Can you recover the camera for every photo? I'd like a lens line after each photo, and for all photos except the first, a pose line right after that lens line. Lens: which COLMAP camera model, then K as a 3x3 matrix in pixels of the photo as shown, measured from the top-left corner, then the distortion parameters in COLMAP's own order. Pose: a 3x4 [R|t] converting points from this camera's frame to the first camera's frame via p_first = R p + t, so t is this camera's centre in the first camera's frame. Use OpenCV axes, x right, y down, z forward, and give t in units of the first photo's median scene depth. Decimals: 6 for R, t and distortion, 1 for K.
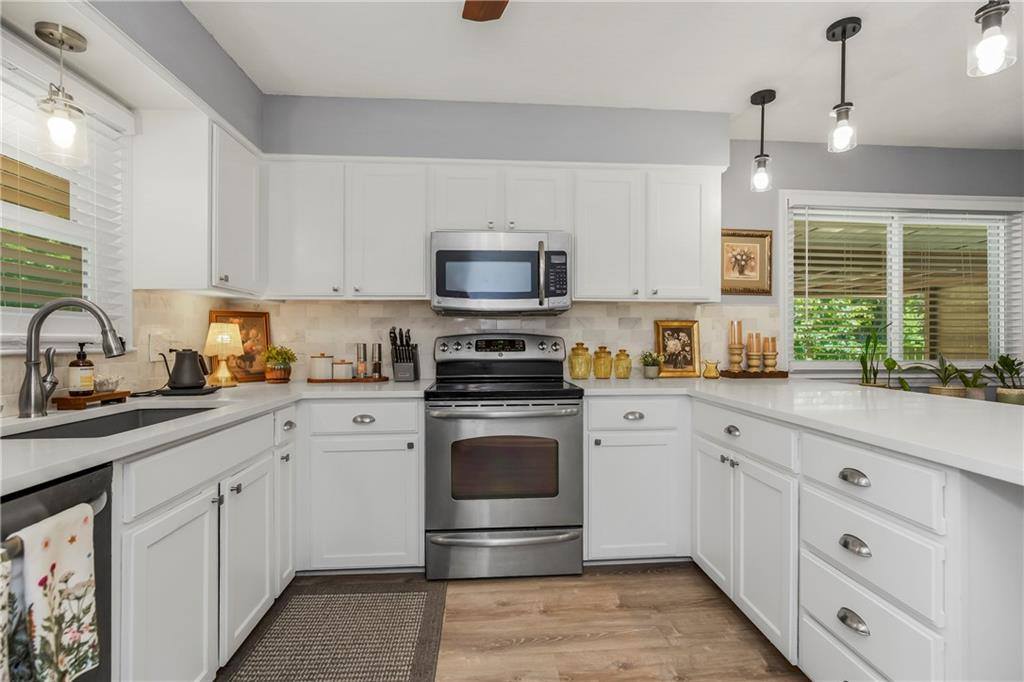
lens RADIAL K [[477.7, 0, 518.5], [0, 477.7, 339.6], [0, 0, 1]] dist [-0.005591, -0.000003]
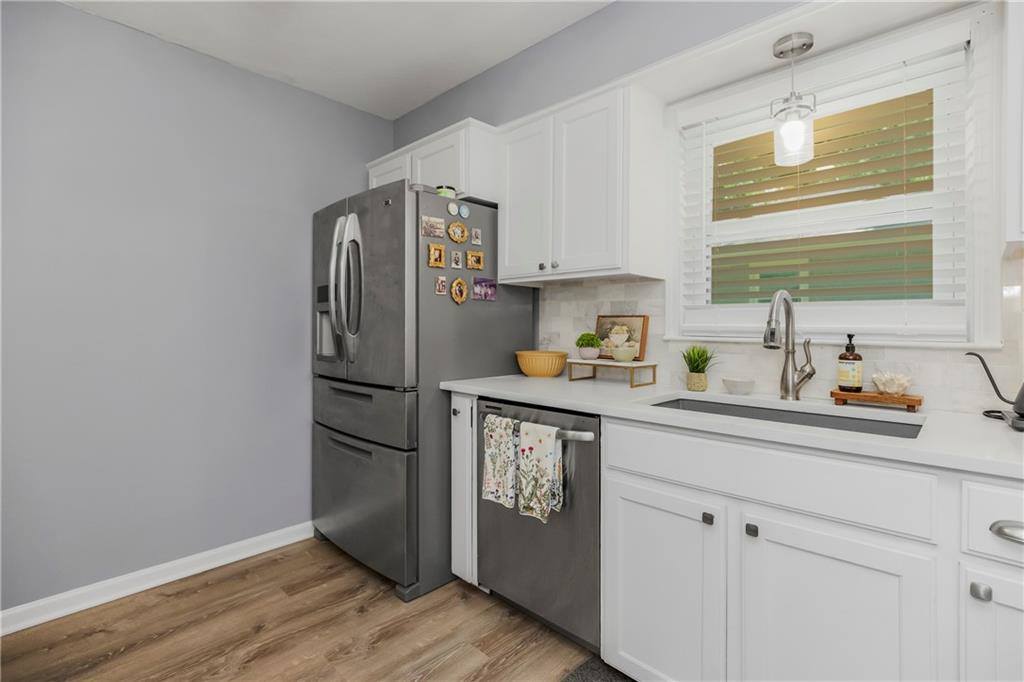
lens RADIAL K [[477.7, 0, 512.1], [0, 477.7, 333.4], [0, 0, 1]] dist [-0.005591, -0.000003]
pose [[-0.745578, -0.007634, -0.666375, 0.188226], [-0.009668, 0.999953, -0.000638, 0.012290], [0.666349, 0.005967, -0.745617, 1.269250]]
